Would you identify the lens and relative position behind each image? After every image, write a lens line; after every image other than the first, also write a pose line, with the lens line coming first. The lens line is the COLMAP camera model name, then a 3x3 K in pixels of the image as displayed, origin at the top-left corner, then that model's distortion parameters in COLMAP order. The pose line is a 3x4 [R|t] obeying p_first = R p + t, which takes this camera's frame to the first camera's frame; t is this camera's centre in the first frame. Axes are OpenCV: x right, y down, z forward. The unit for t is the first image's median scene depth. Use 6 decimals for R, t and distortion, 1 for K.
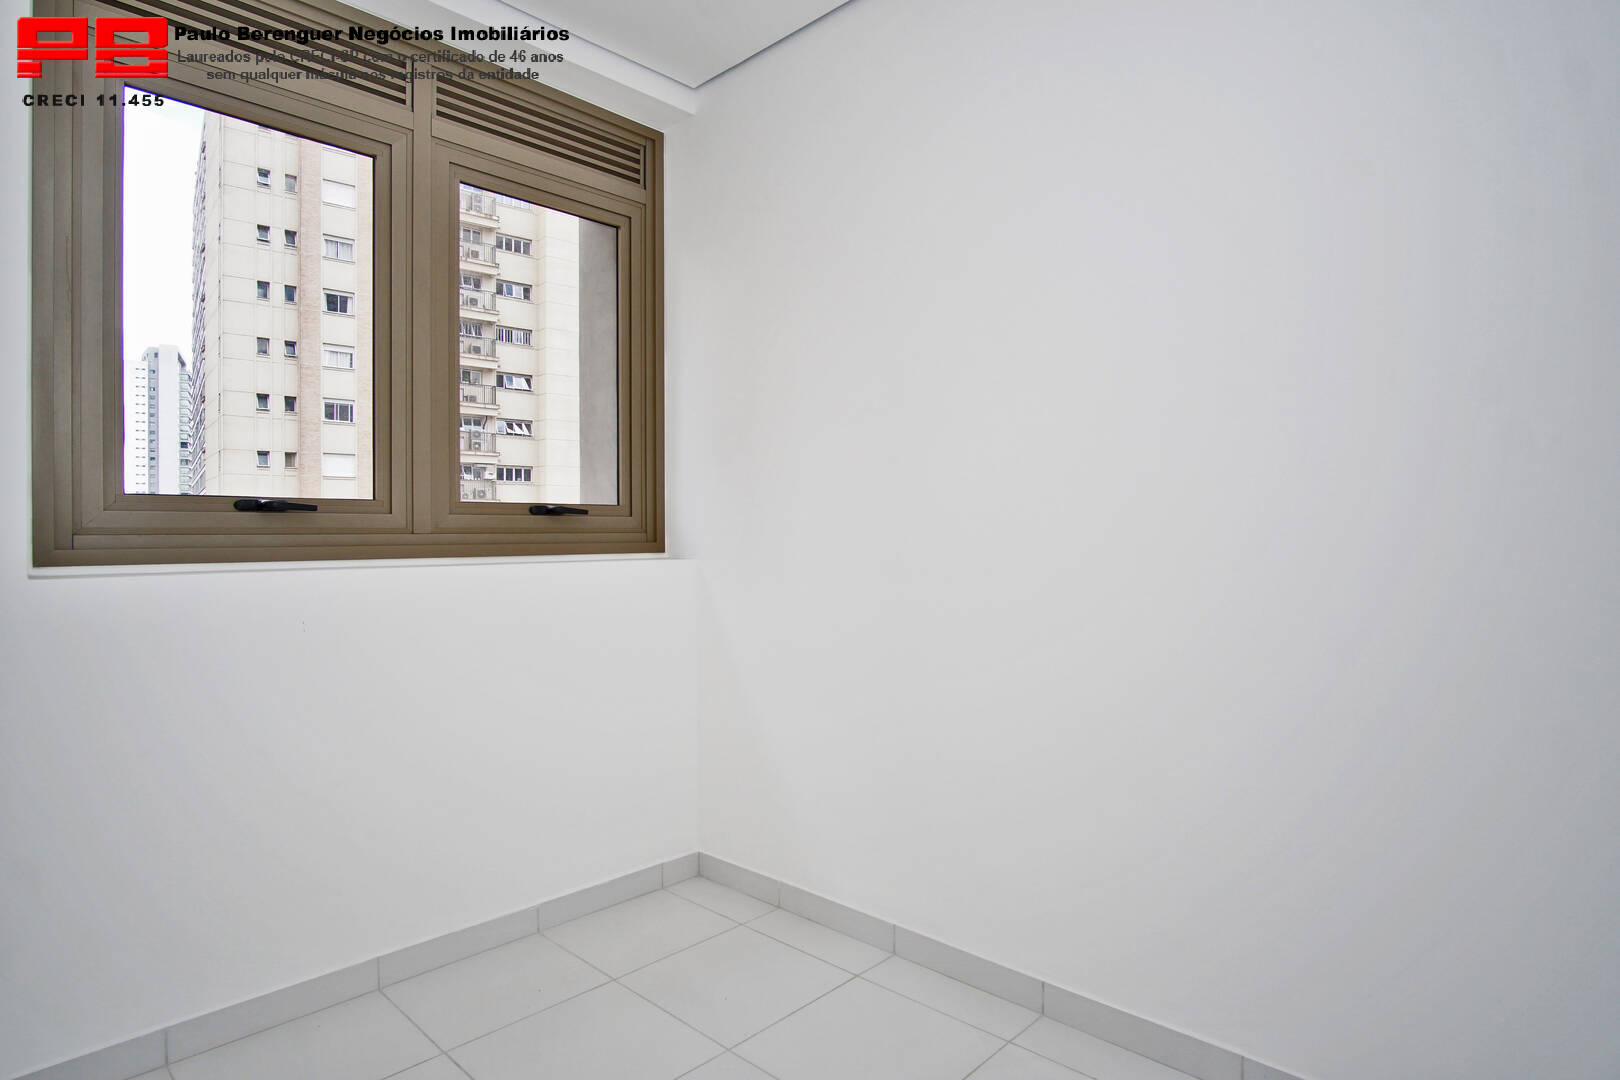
lens RADIAL K [[869.5, 0, 809.7], [0, 869.5, 539.1], [0, 0, 1]] dist [-0.028968, 0.003607]
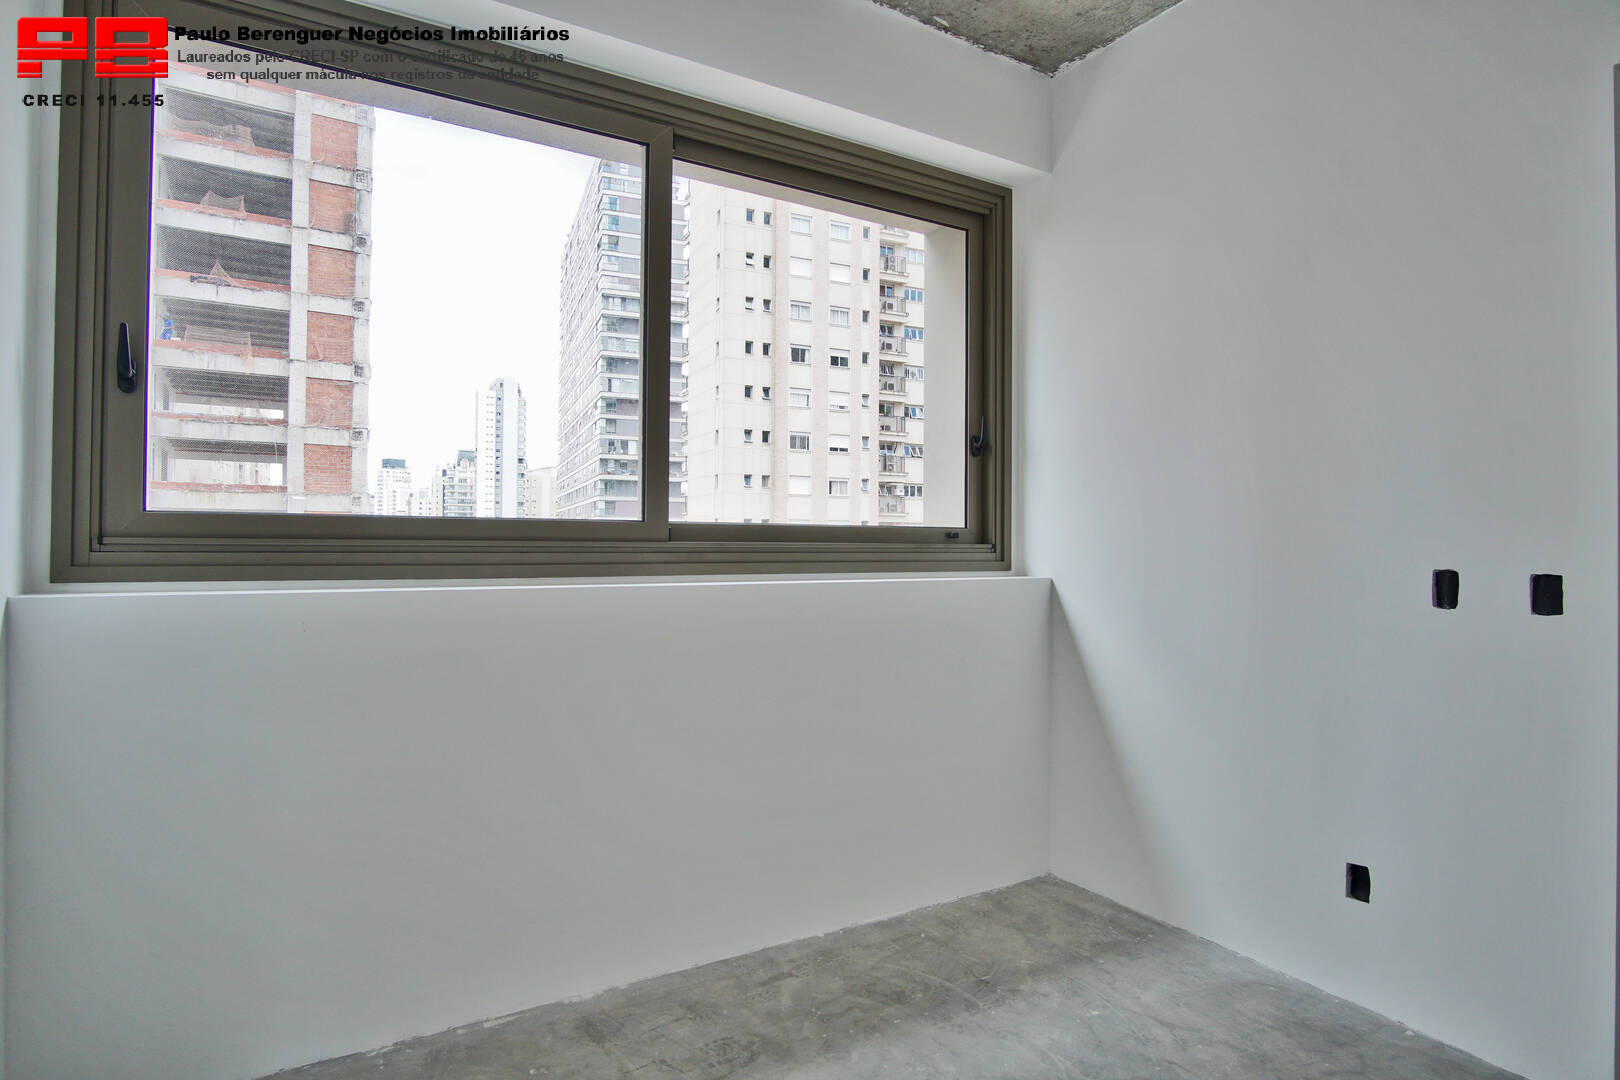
lens RADIAL K [[869.5, 0, 803.3], [0, 869.5, 537.7], [0, 0, 1]] dist [-0.028968, 0.003607]
pose [[0.959944, 0.013090, -0.279887, -0.164061], [-0.016512, 0.999815, -0.009872, 0.002119], [0.279706, 0.014098, 0.959982, -0.175388]]
